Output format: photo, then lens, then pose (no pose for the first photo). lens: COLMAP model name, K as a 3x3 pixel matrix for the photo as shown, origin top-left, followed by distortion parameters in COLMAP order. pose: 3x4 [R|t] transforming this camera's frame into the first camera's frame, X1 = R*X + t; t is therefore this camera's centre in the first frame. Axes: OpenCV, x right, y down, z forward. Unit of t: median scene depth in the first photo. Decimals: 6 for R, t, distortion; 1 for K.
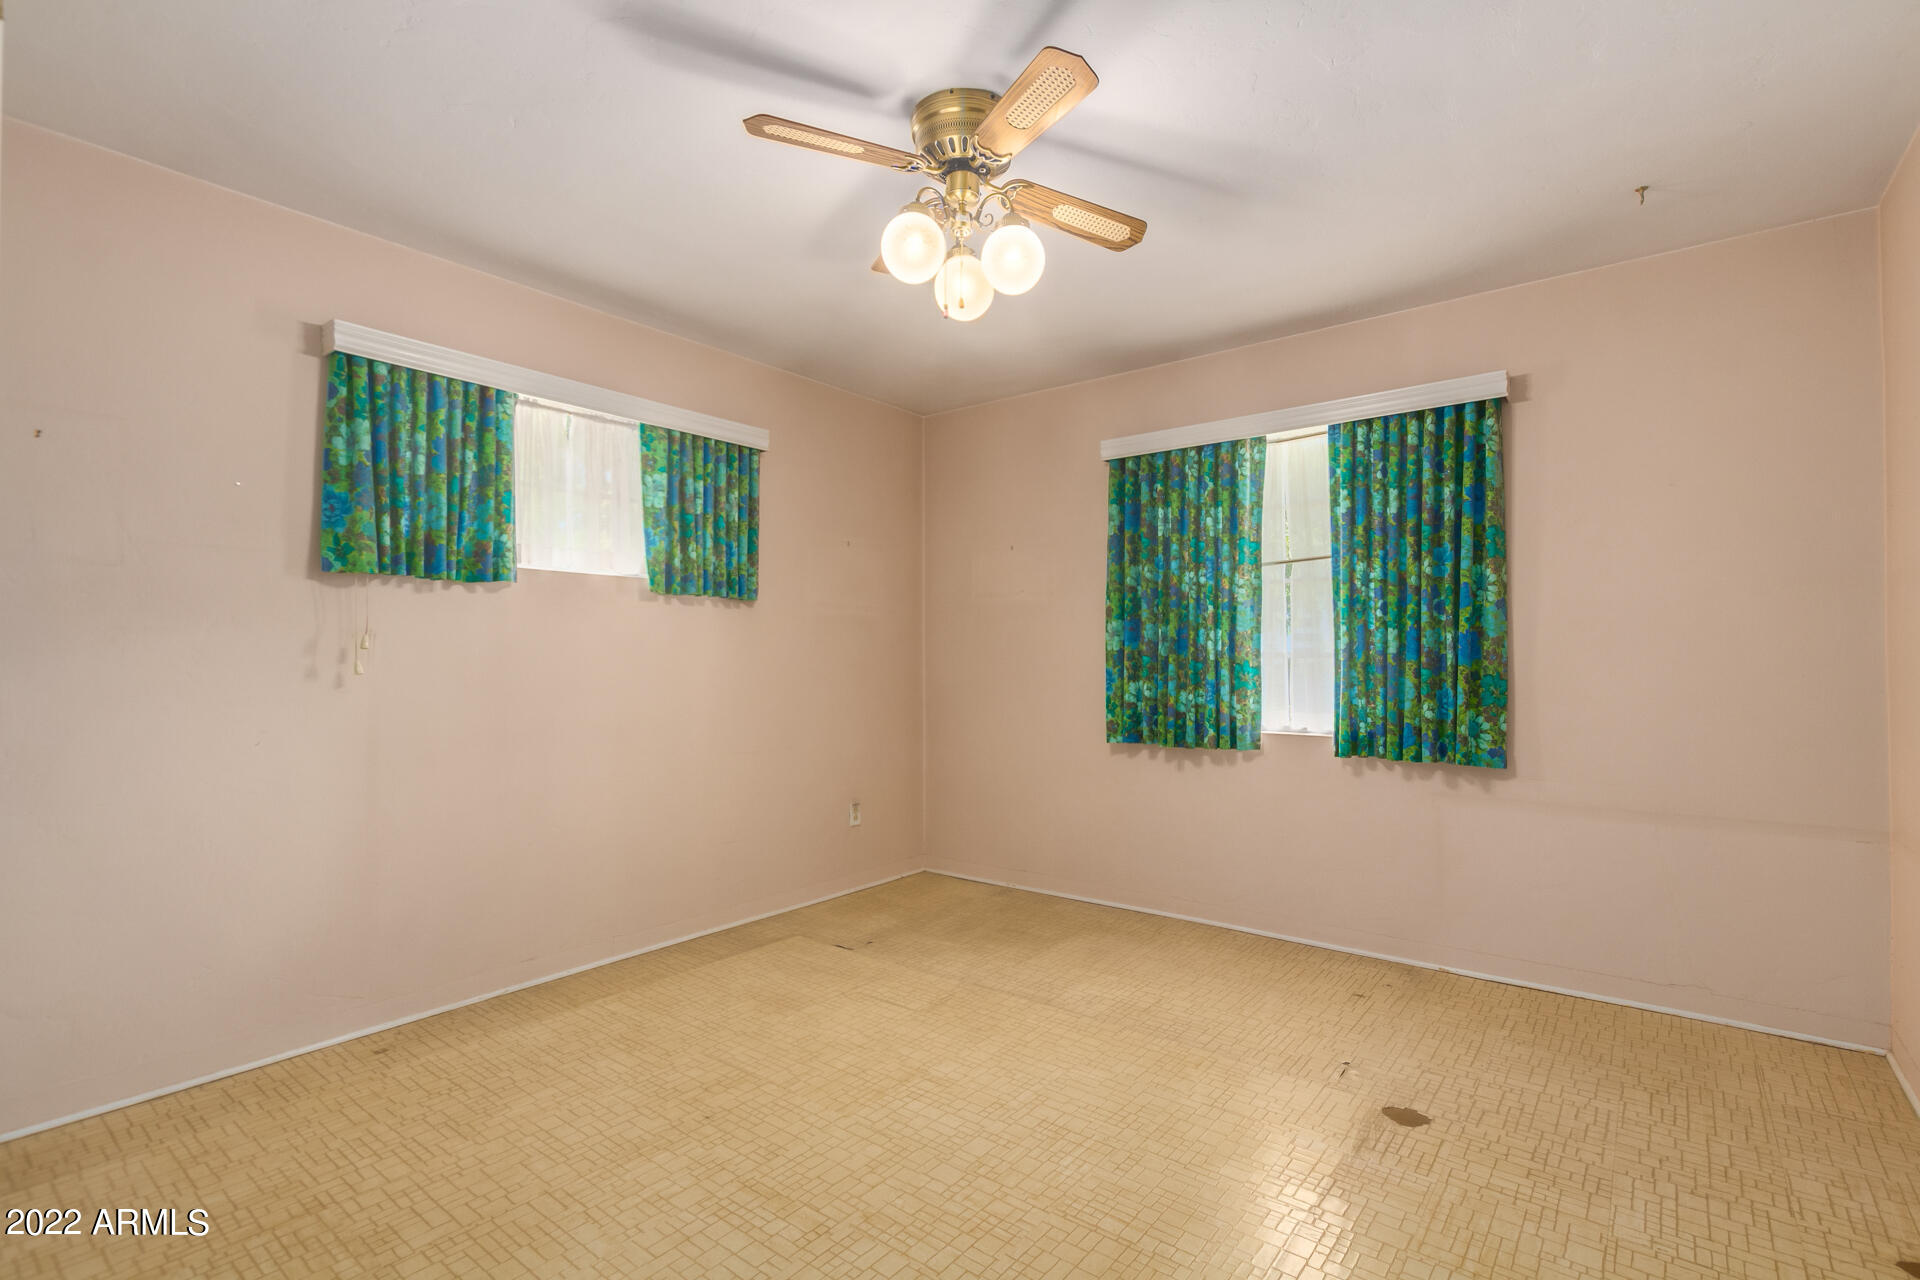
lens RADIAL K [[885.1, 0, 968.9], [0, 885.1, 643.6], [0, 0, 1]] dist [0.010705, -0.005422]
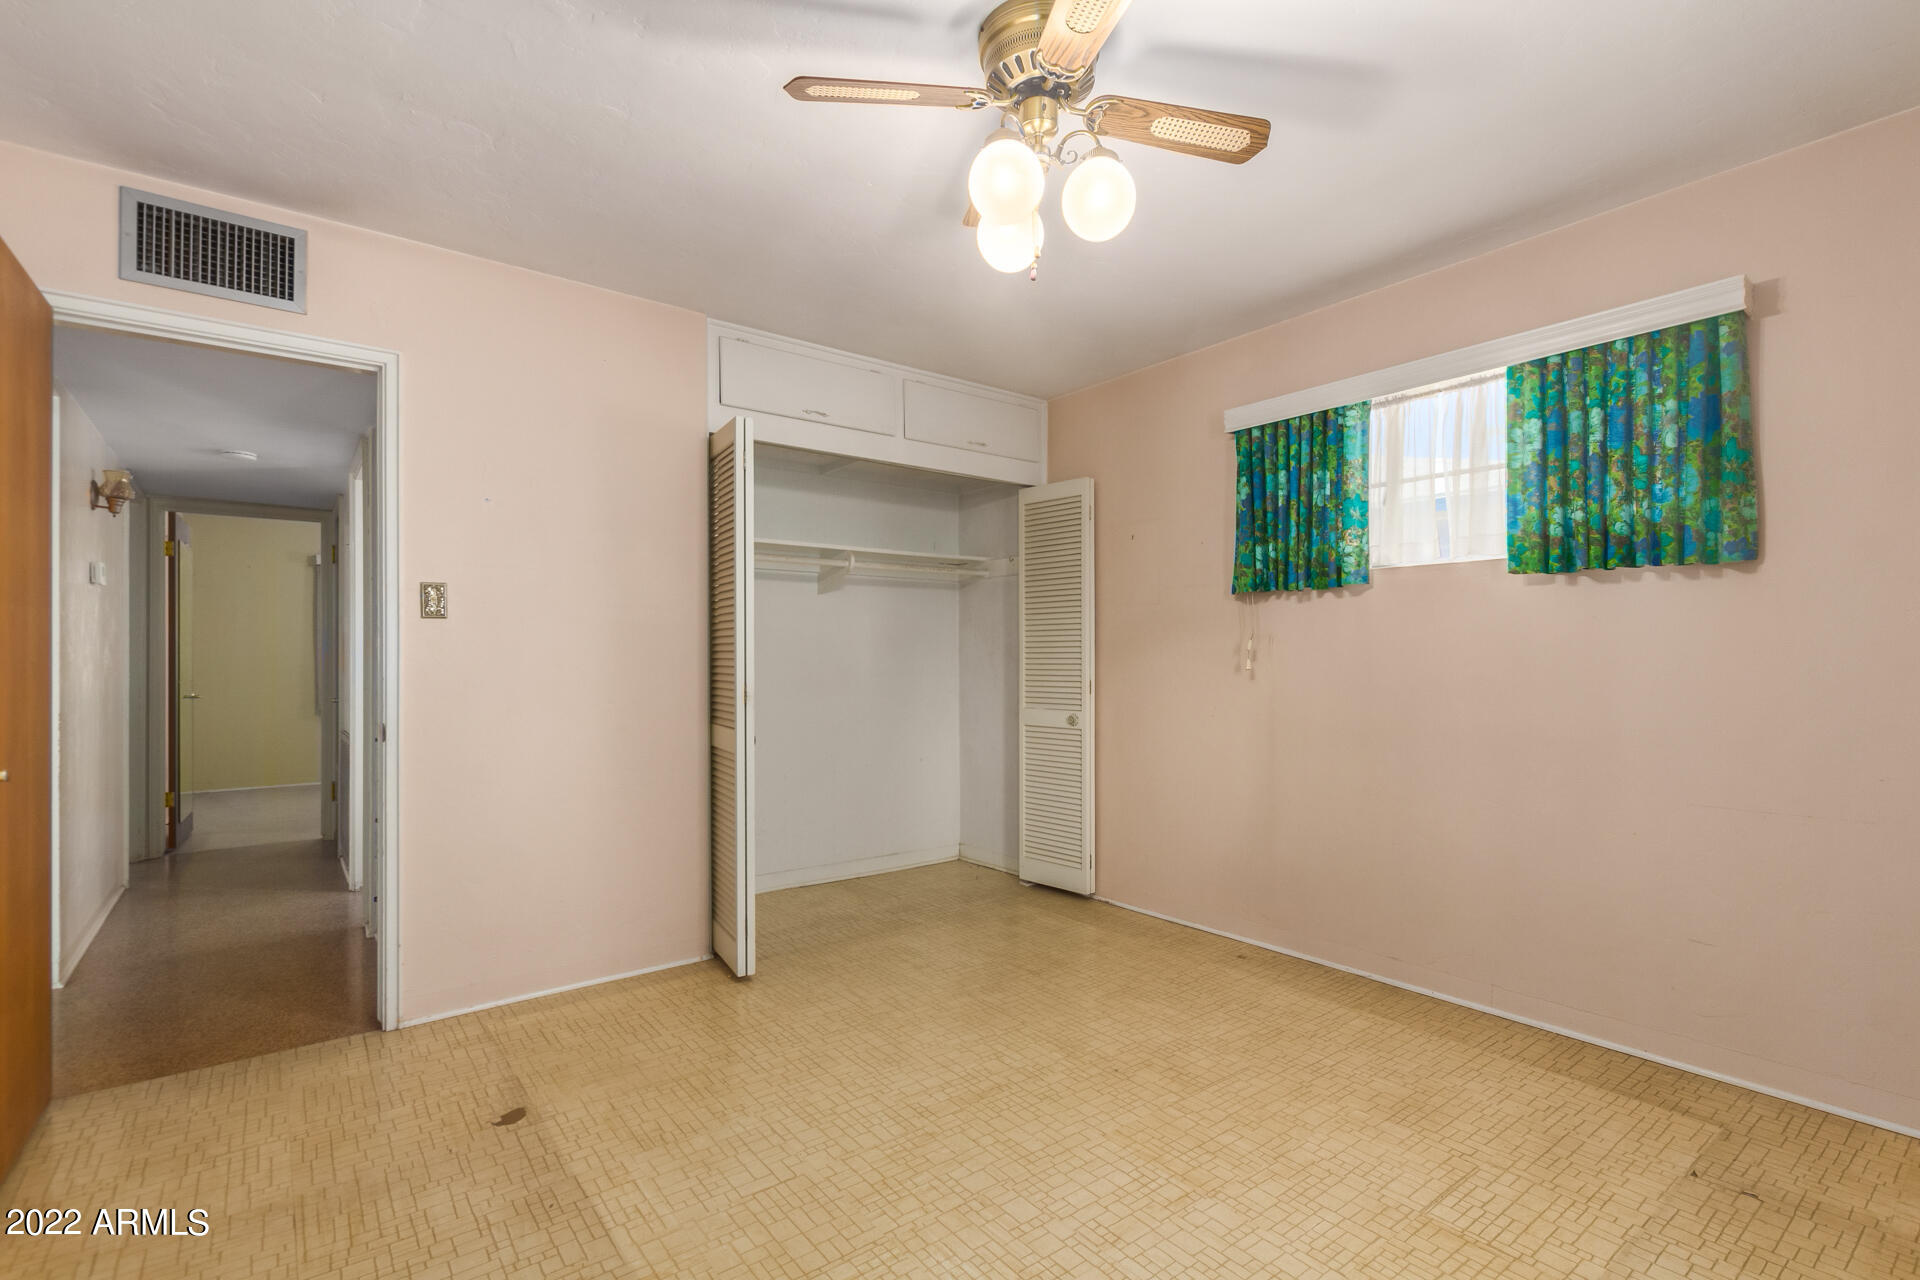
lens RADIAL K [[885.1, 0, 970.3], [0, 885.1, 652.1], [0, 0, 1]] dist [0.010705, -0.005422]
pose [[-0.242131, -0.004396, -0.970234, 0.628536], [0.018891, 0.999779, -0.009244, 0.011833], [0.970060, -0.020567, -0.241995, 0.833067]]
